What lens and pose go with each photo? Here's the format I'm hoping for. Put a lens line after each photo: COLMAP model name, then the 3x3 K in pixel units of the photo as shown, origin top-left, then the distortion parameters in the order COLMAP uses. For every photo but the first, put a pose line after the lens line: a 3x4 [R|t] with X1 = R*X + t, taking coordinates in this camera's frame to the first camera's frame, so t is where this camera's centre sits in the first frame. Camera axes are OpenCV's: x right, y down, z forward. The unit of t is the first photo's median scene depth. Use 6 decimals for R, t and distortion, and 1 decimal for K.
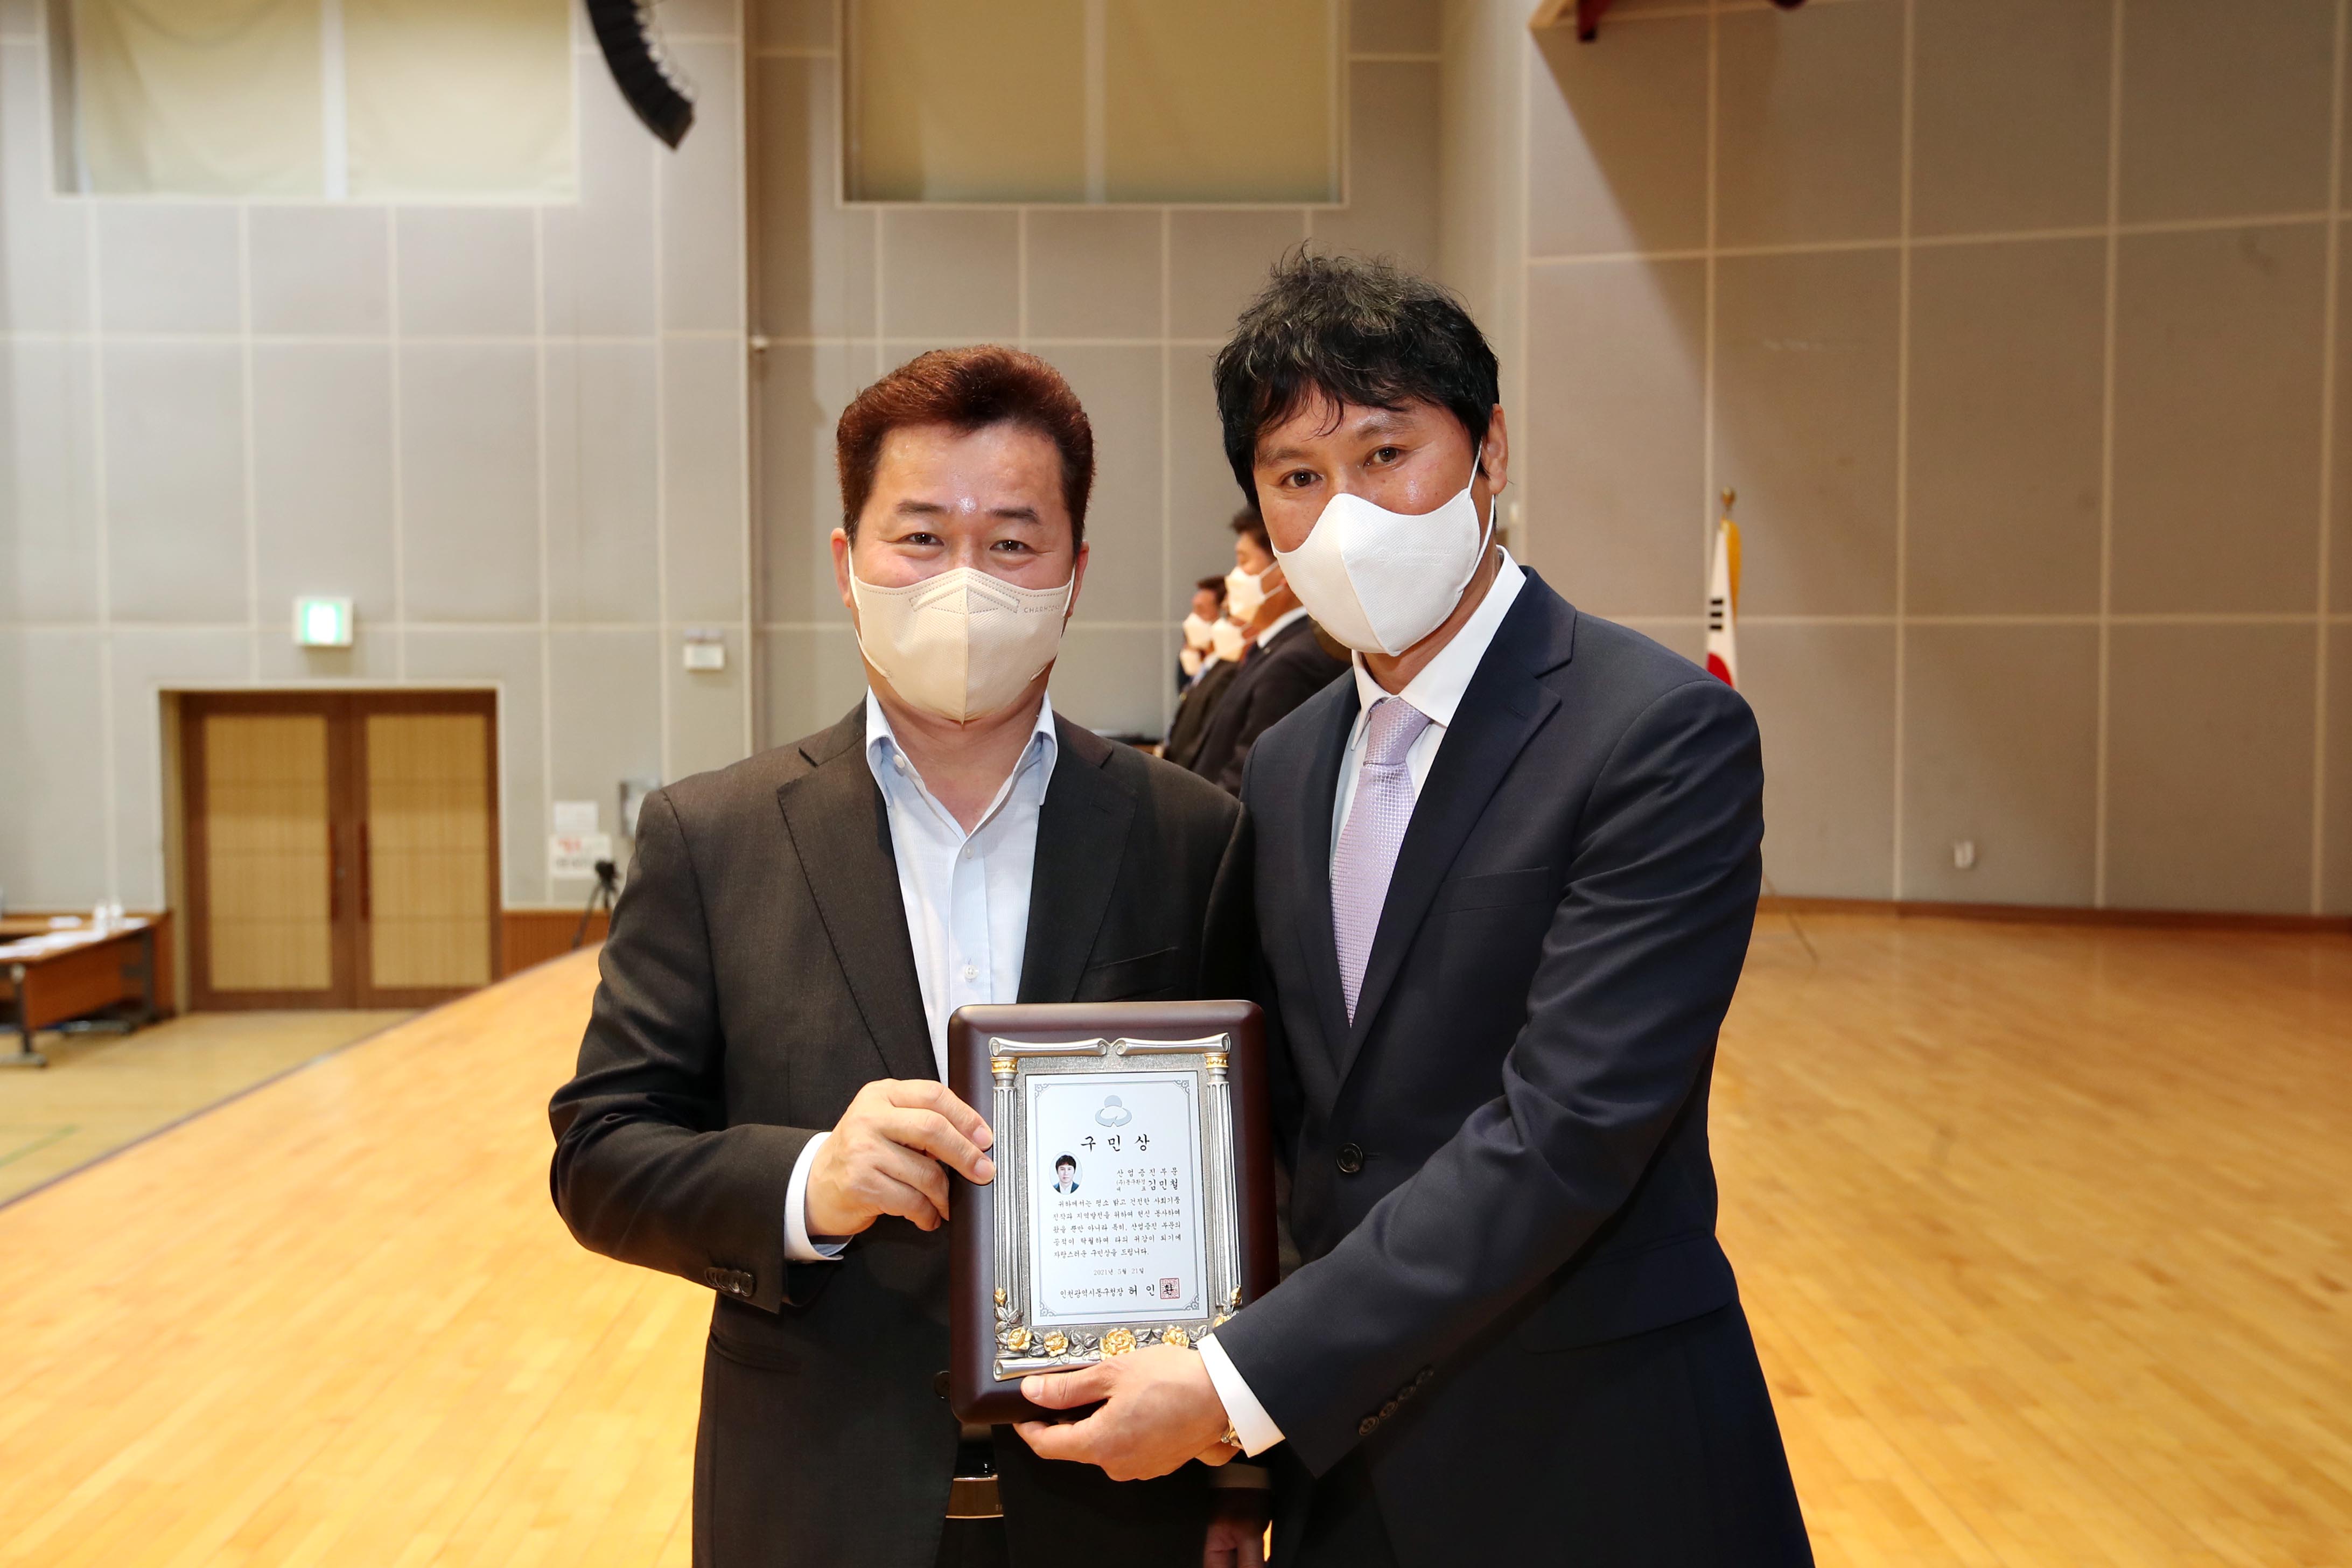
lens RADIAL K [[2110.3, 0, 1215.8], [0, 2110.3, 730.3], [0, 0, 1]] dist [-0.003078, 0.085109]
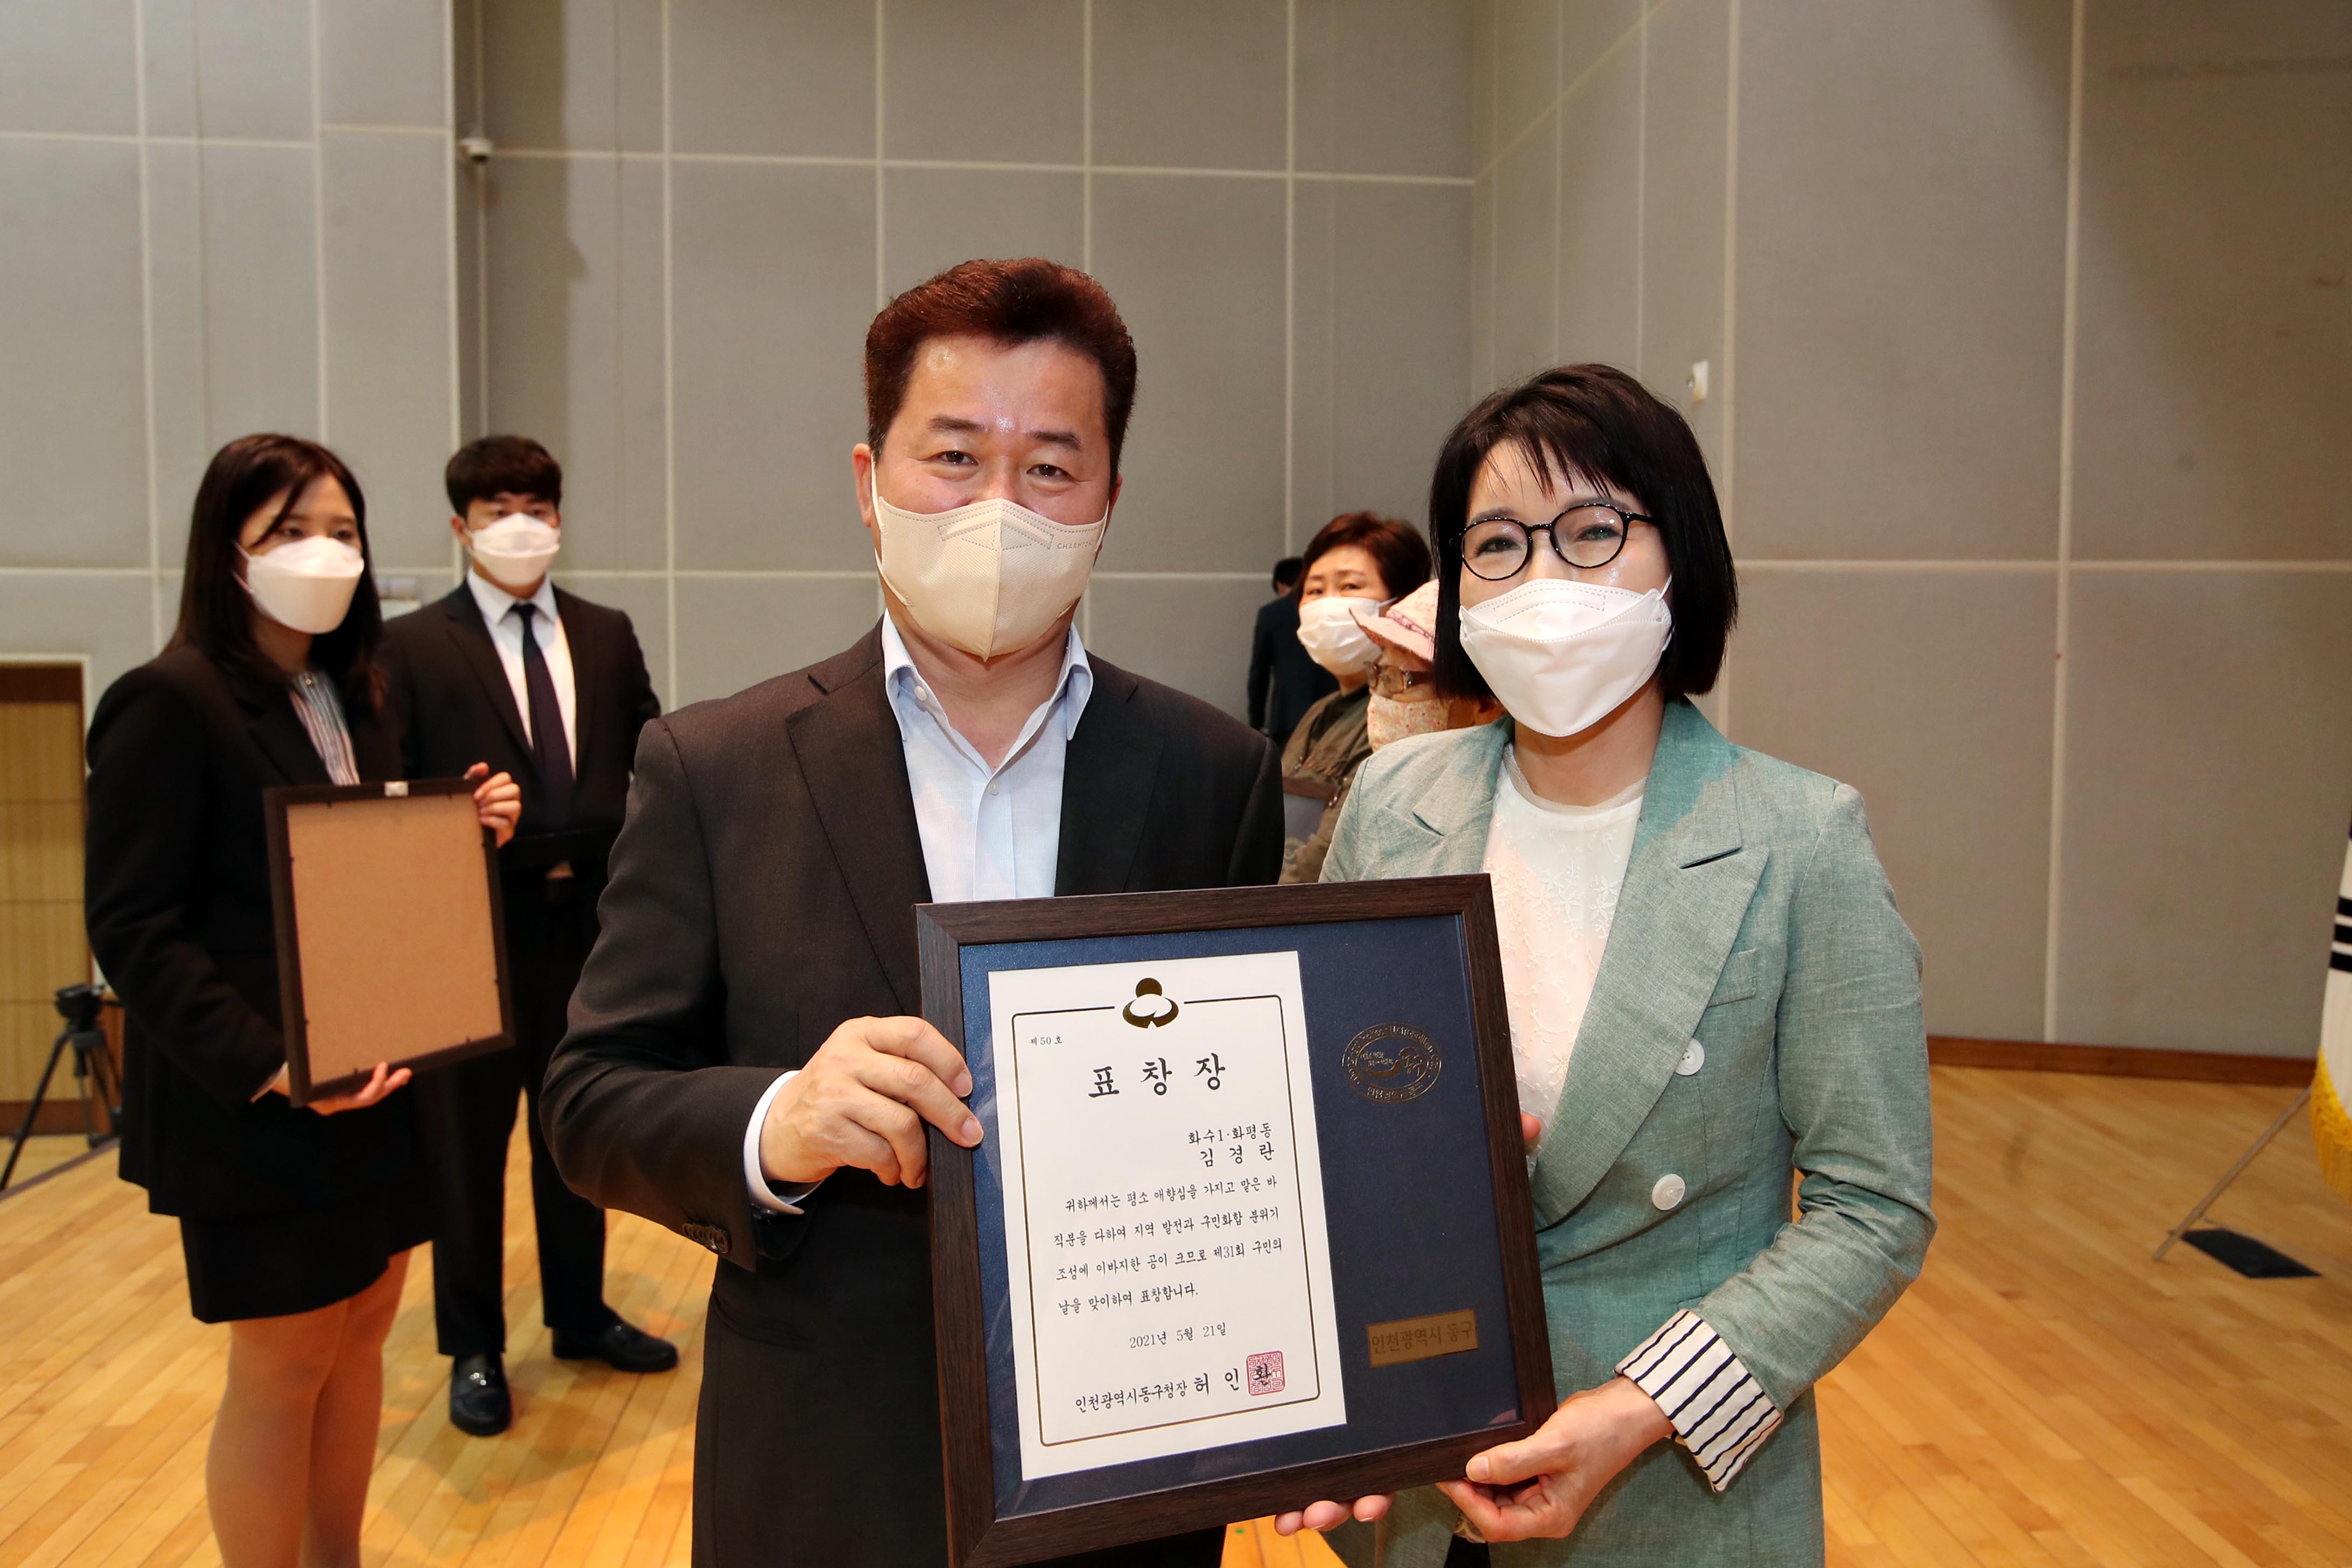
lens RADIAL K [[1672.5, 0, 1242.4], [0, 1672.5, 697.9], [0, 0, 1]] dist [-0.048300, 0.053082]
pose [[0.996519, 0.001673, 0.083346, -0.018625], [-0.002779, 0.999910, 0.013155, -0.017268], [-0.083317, -0.013340, 0.996434, 0.454173]]
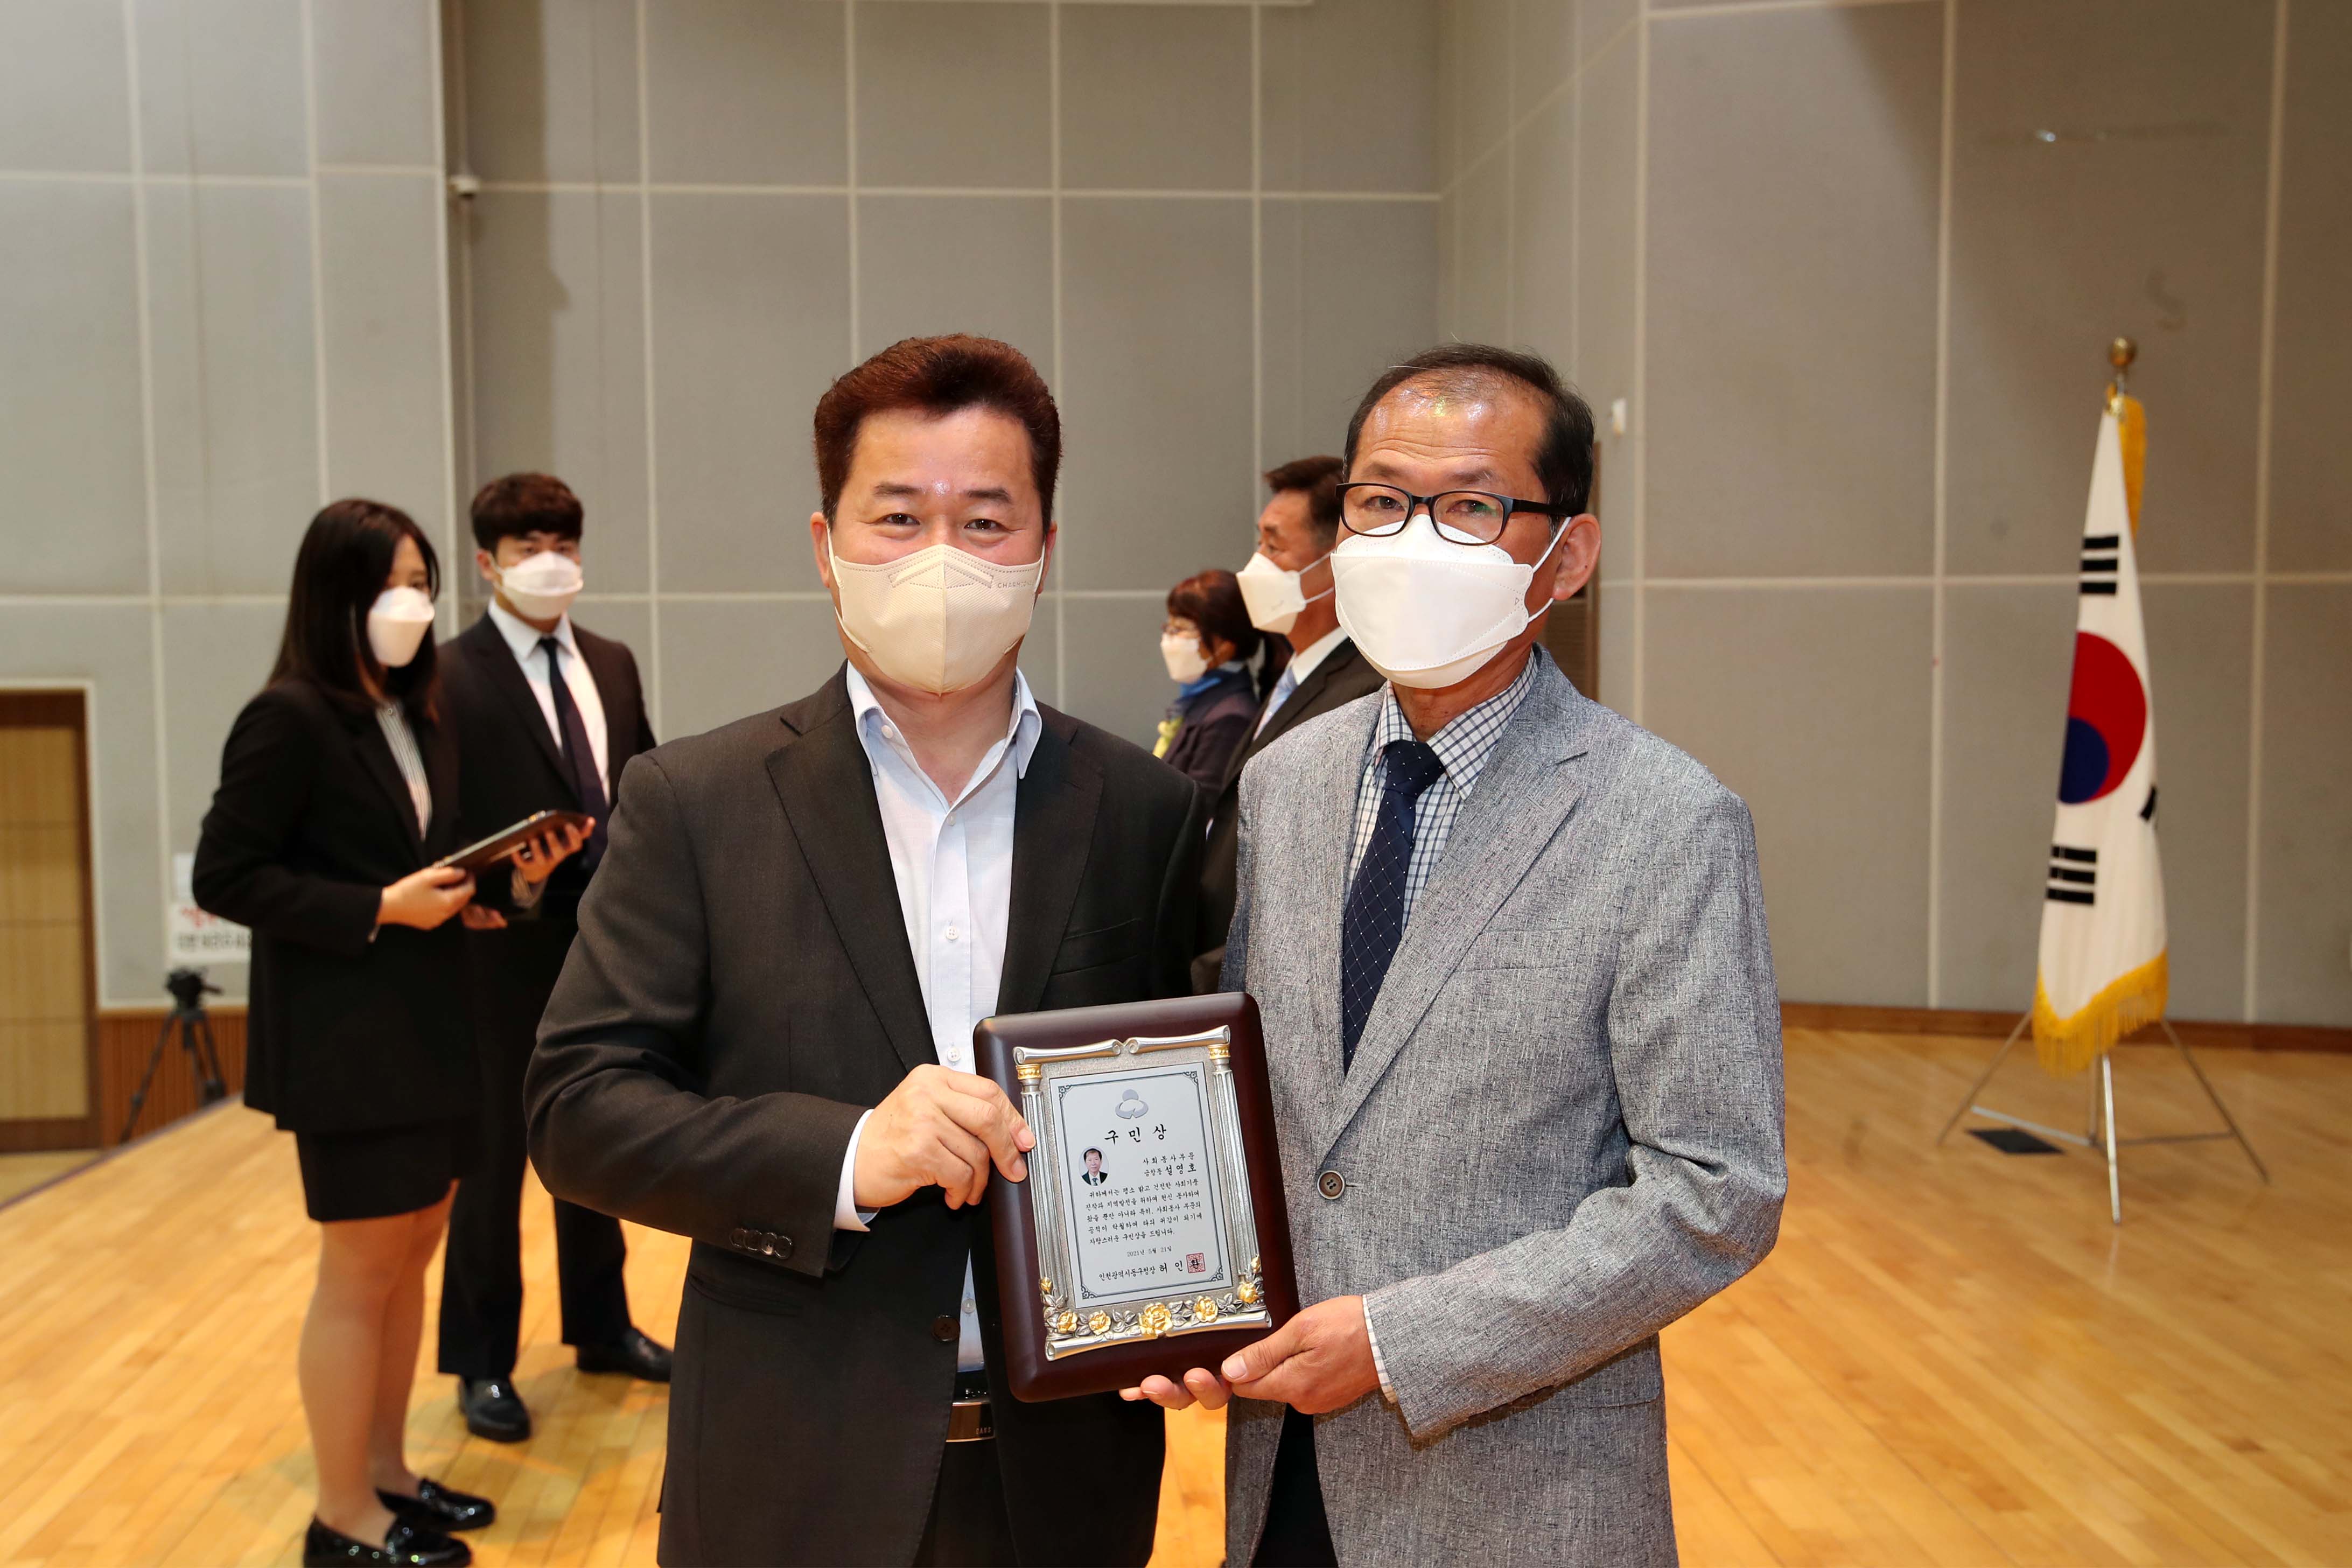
lens RADIAL K [[2078.8, 0, 1168.3], [0, 2078.8, 742.9], [0, 0, 1]] dist [-0.010713, 0.107933]
pose [[0.998528, -0.007379, 0.053739, -0.025430], [0.006390, 0.999807, 0.018558, -0.013057], [-0.053865, -0.018188, 0.998383, 0.306127]]
